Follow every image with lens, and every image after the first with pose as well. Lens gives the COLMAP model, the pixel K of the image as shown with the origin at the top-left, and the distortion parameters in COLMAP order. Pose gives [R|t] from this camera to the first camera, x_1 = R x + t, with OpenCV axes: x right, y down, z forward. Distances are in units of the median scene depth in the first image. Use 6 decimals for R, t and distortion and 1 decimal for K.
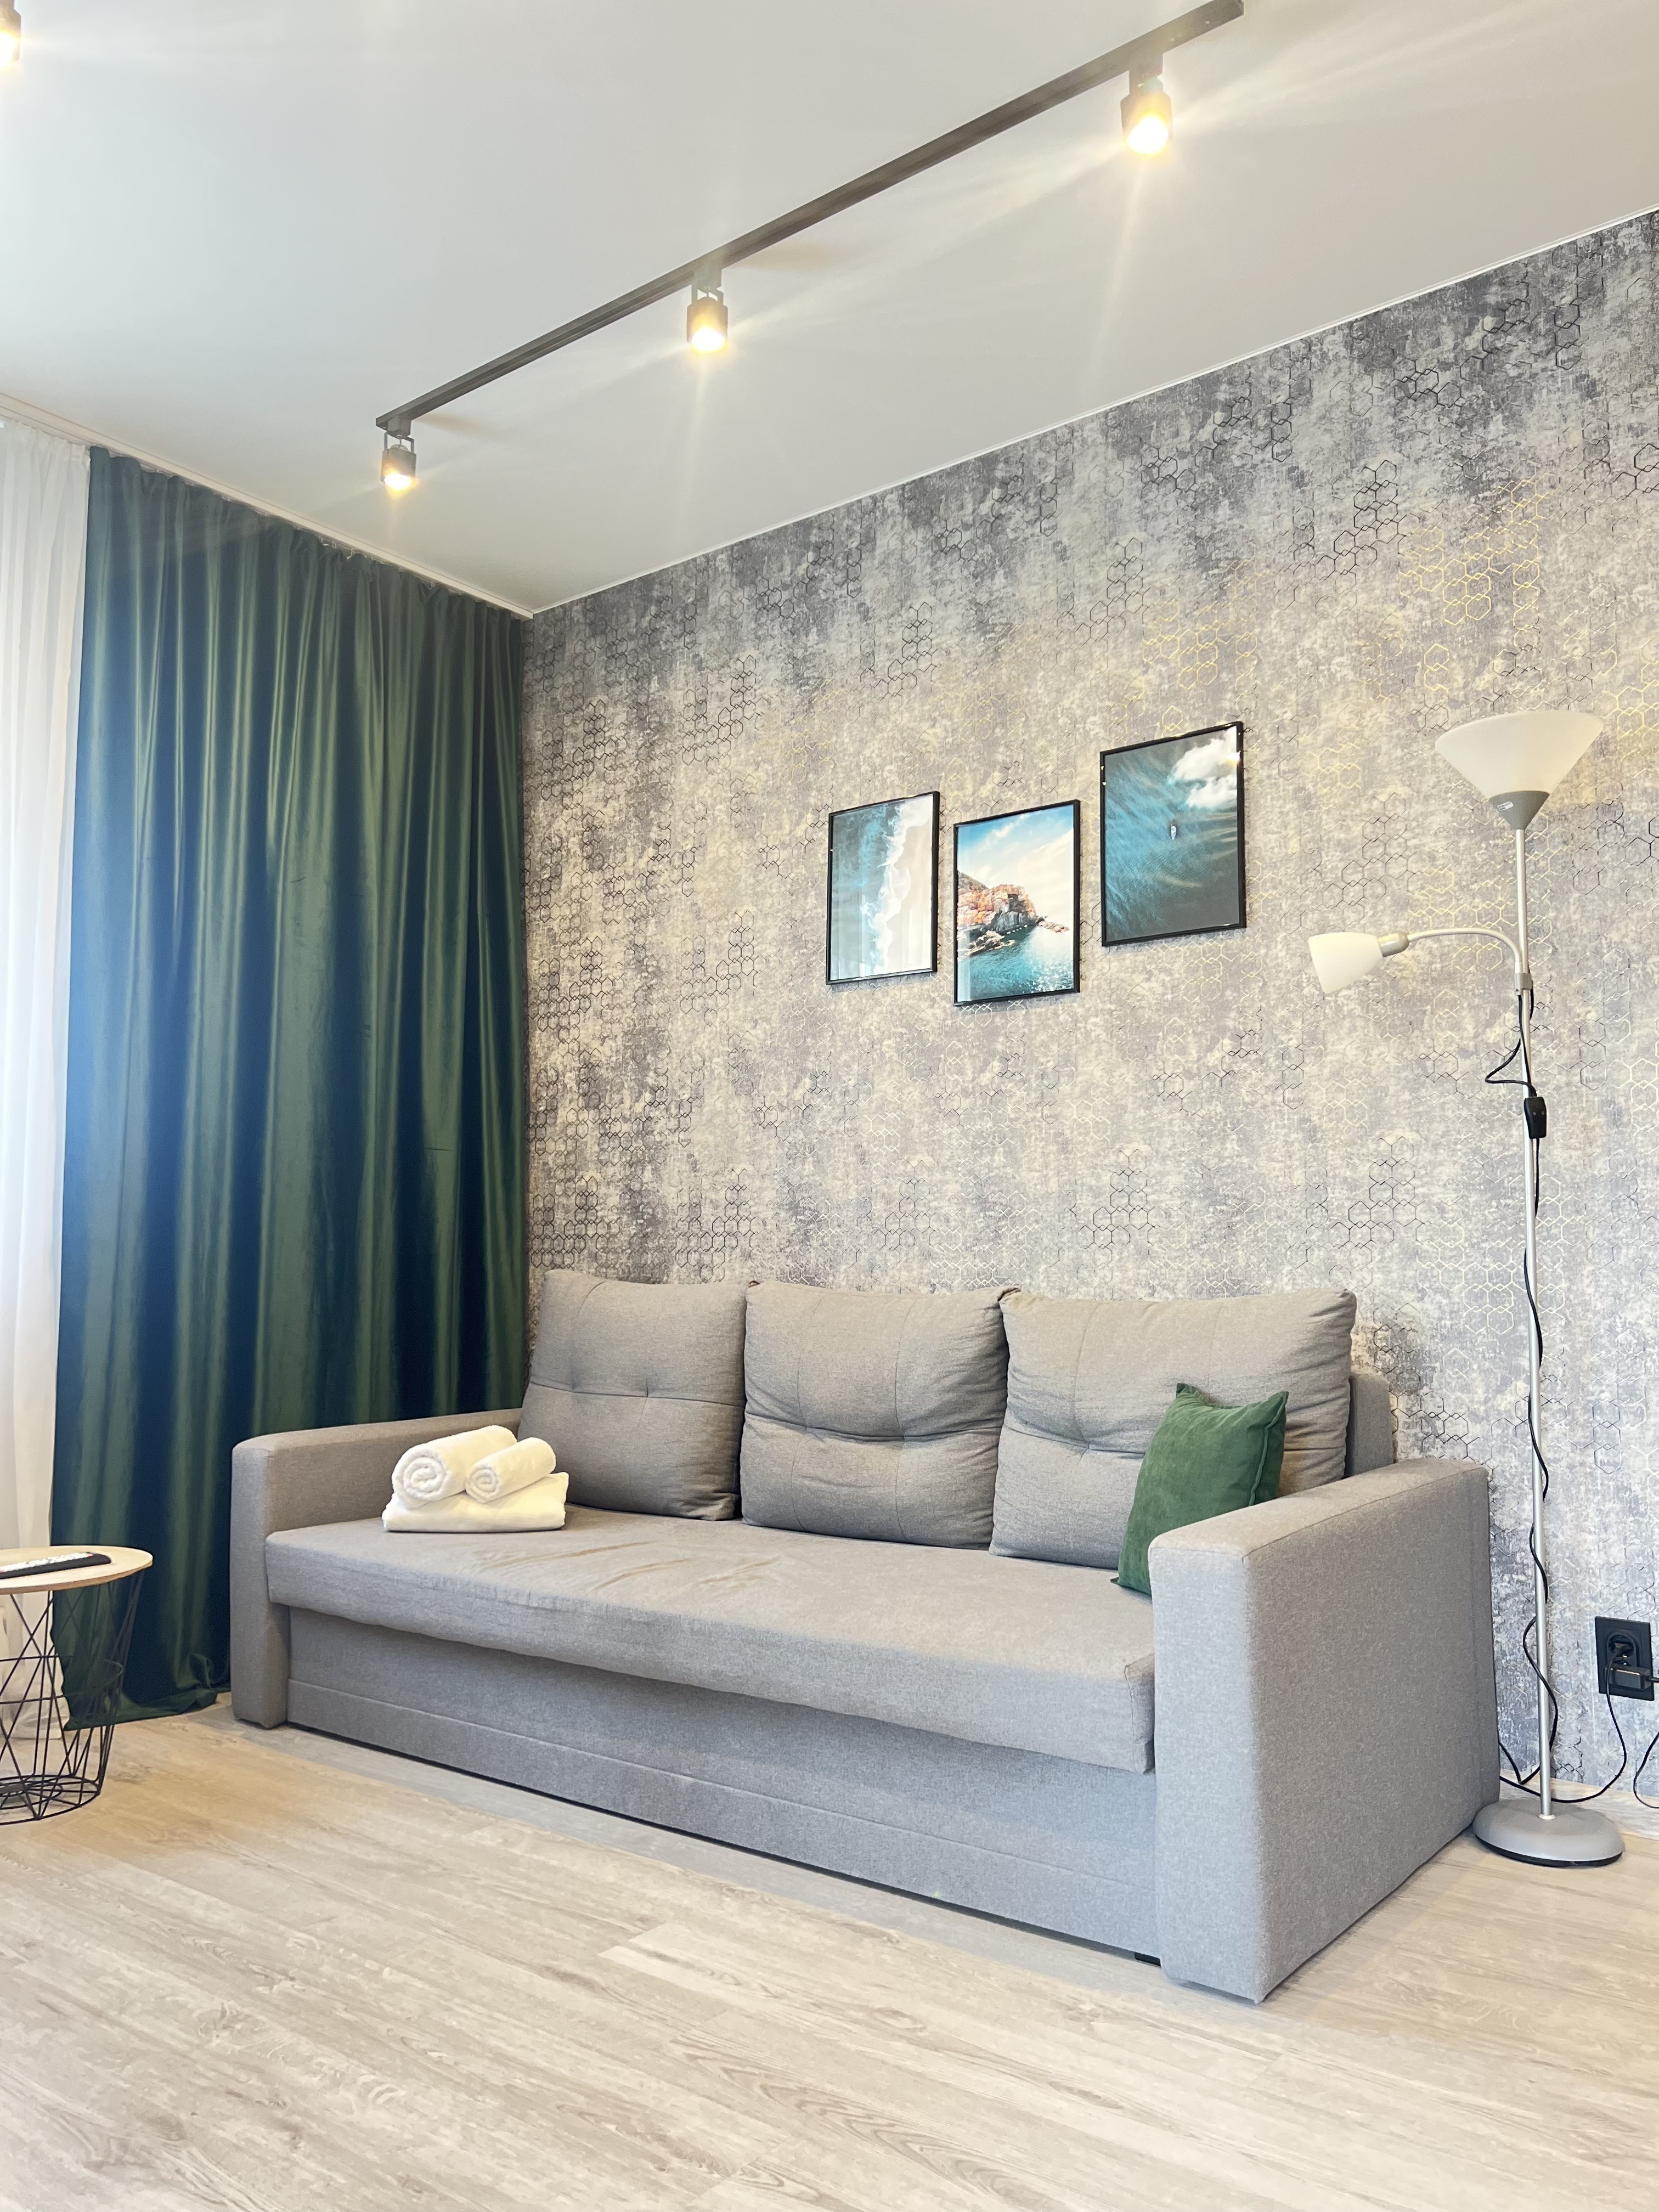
lens RADIAL K [[1660.7, 0, 828.1], [0, 1660.7, 1122.5], [0, 0, 1]] dist [0.049470, -0.058897]
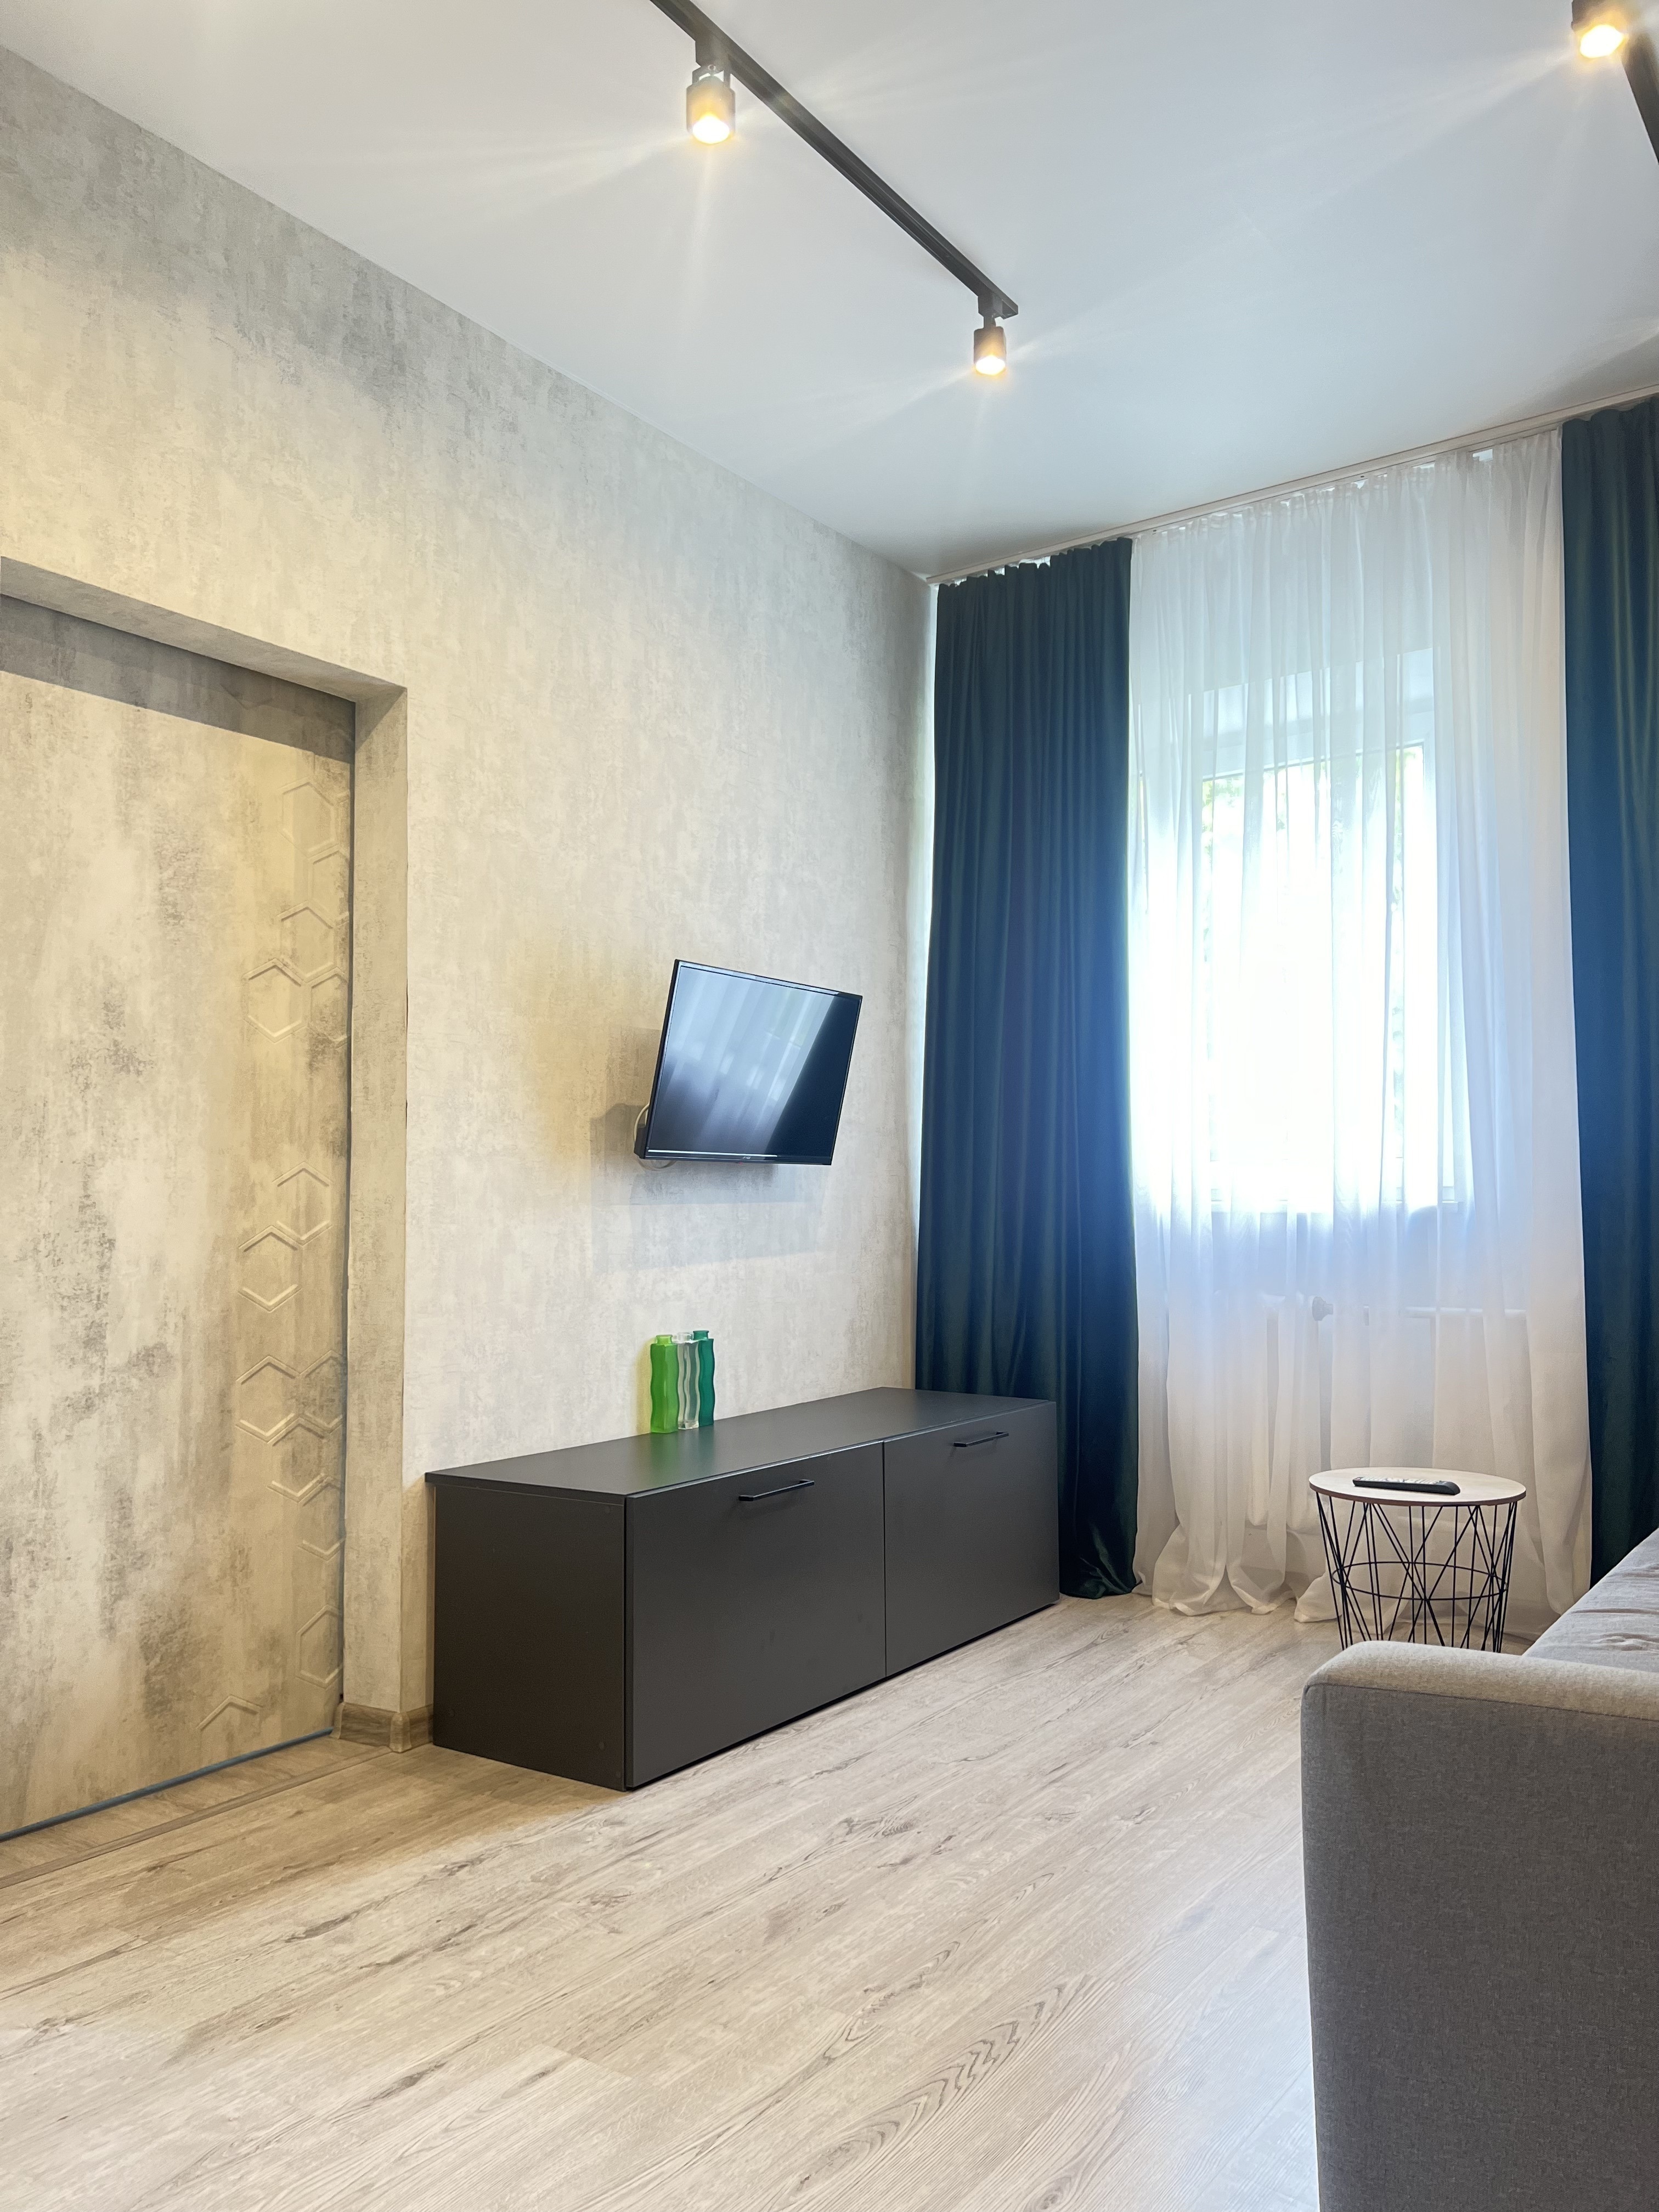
lens RADIAL K [[1660.7, 0, 839.7], [0, 1660.7, 1112.4], [0, 0, 1]] dist [0.049470, -0.058897]
pose [[0.053239, -0.058366, -0.996875, 0.994566], [0.098697, 0.993710, -0.052910, 0.048690], [0.993692, -0.095572, 0.058665, 0.844790]]
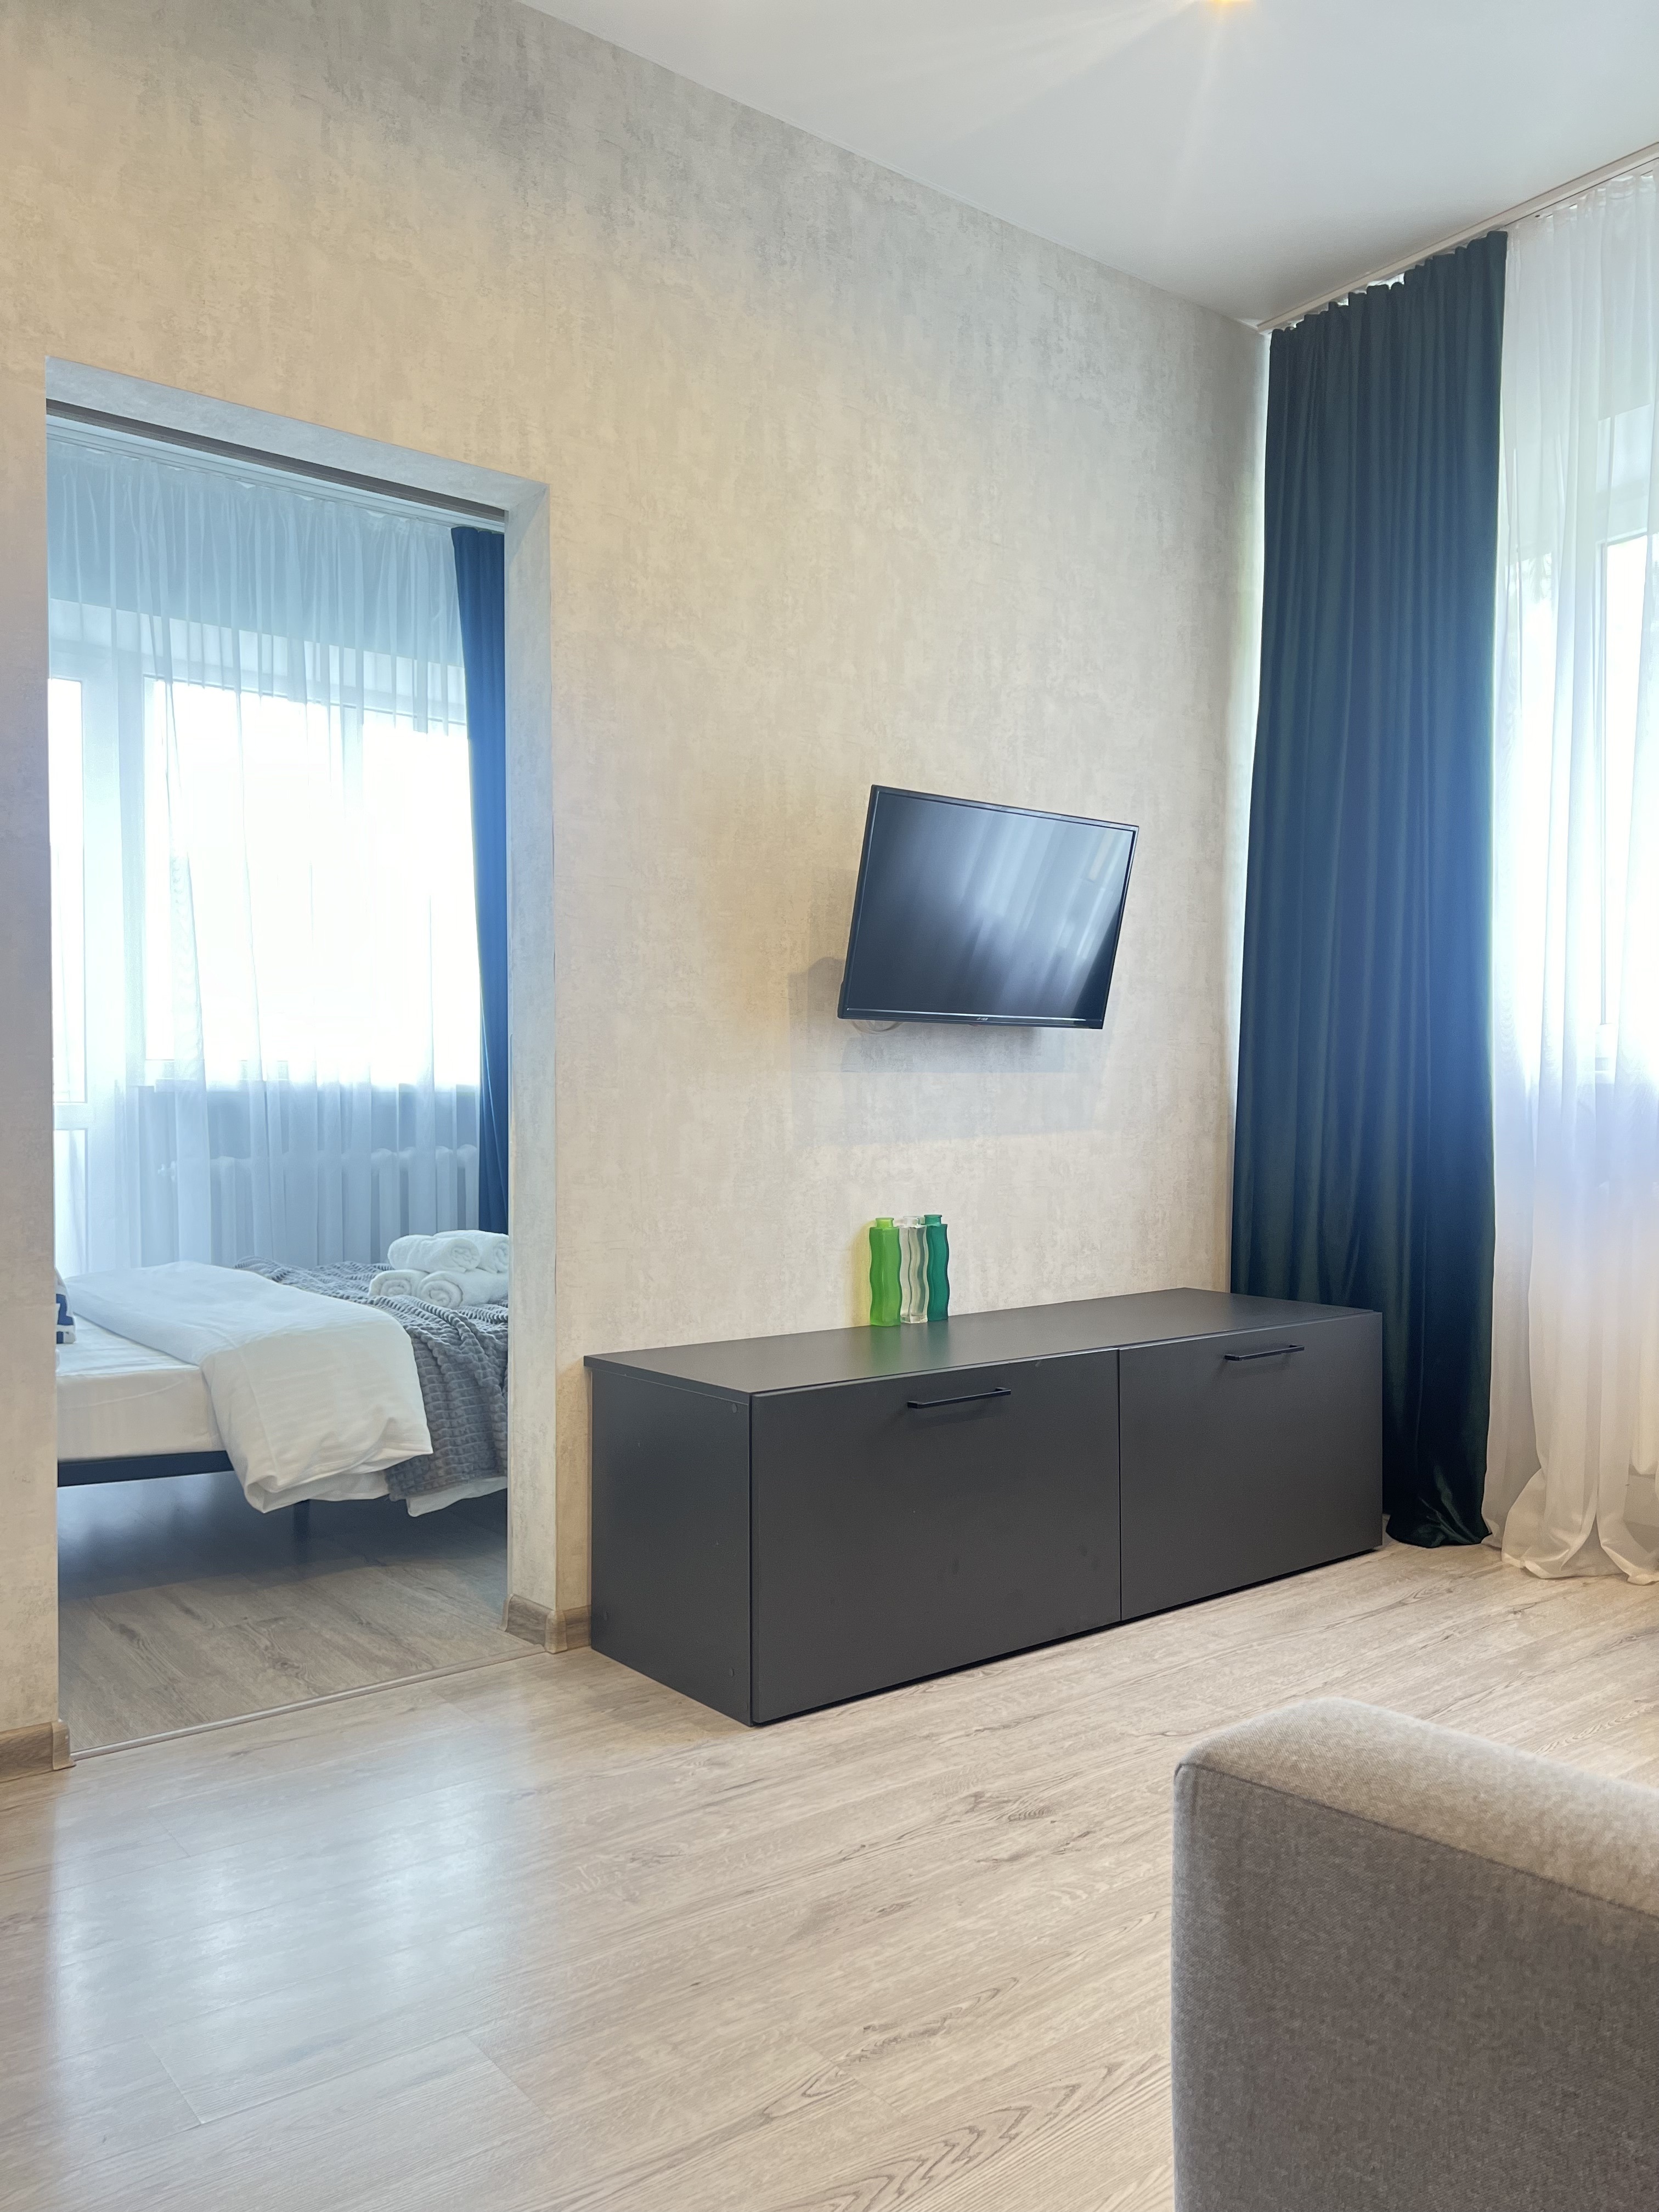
lens RADIAL K [[1660.7, 0, 847.2], [0, 1660.7, 1116.3], [0, 0, 1]] dist [0.049470, -0.058897]
pose [[-0.243561, 0.005780, -0.969868, 0.726838], [0.091280, 0.995680, -0.016989, 0.102208], [0.965581, -0.092667, -0.243036, 1.106800]]
